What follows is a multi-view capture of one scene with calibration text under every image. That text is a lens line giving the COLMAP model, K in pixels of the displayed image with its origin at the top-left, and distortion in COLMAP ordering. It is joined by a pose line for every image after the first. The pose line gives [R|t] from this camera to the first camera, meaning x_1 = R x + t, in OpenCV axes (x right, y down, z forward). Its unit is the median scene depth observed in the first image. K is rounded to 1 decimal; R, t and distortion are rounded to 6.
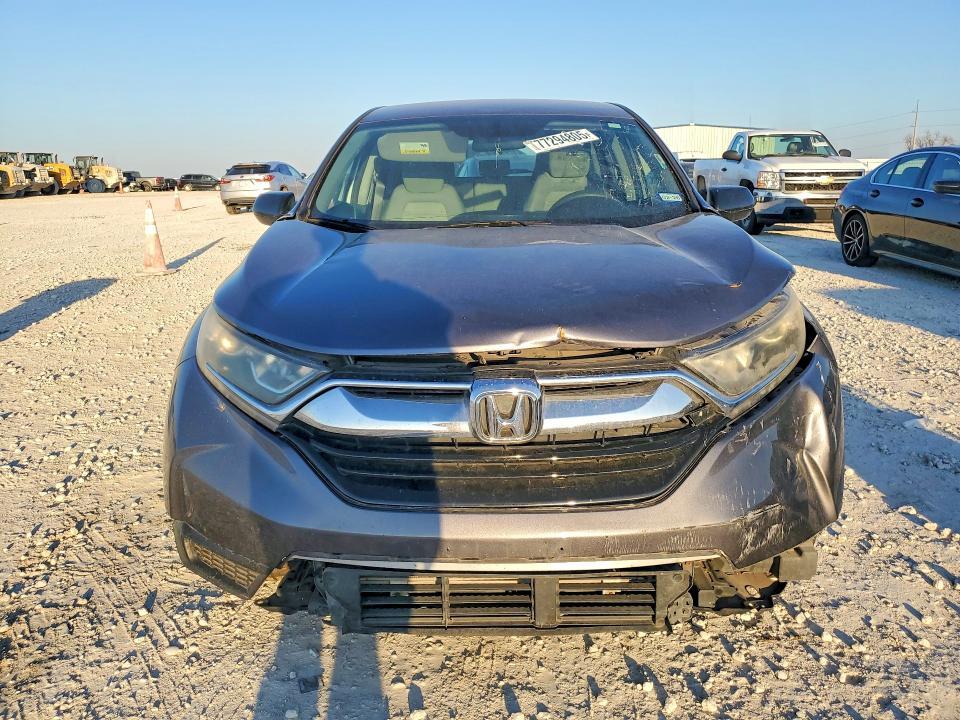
lens RADIAL K [[727.1, 0, 480.2], [0, 727.1, 360.5], [0, 0, 1]] dist [0.040114, -0.015654]
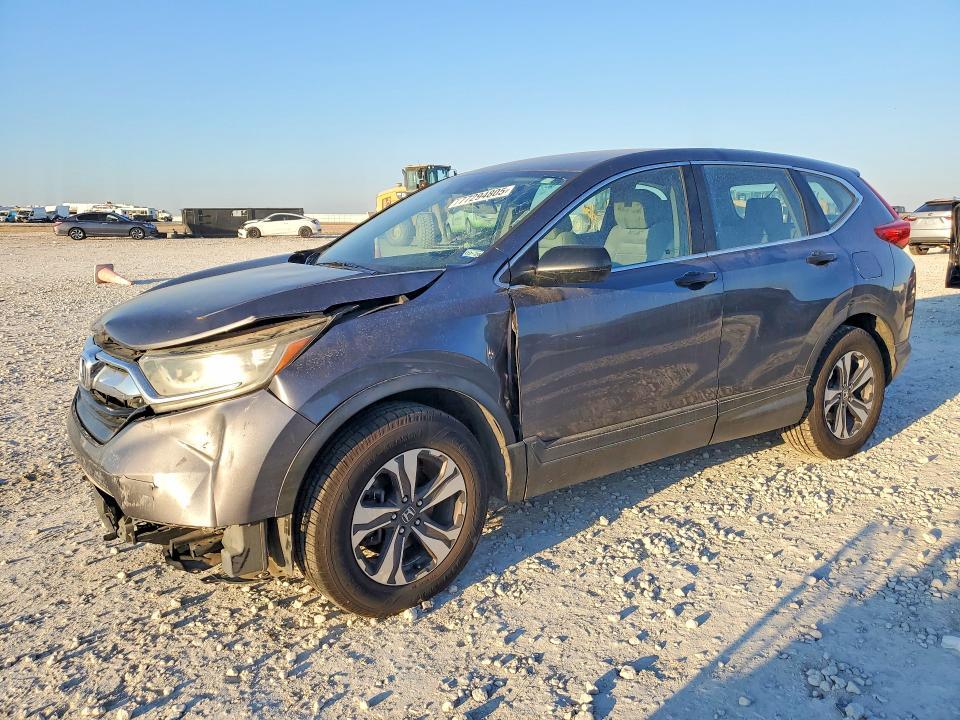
lens RADIAL K [[727.1, 0, 480.3], [0, 727.1, 359.4], [0, 0, 1]] dist [0.040114, -0.015654]
pose [[0.580391, 0.165309, -0.797383, 1.445373], [-0.202953, 0.977645, 0.054956, -0.175921], [0.788642, 0.129935, 0.600966, 0.518926]]
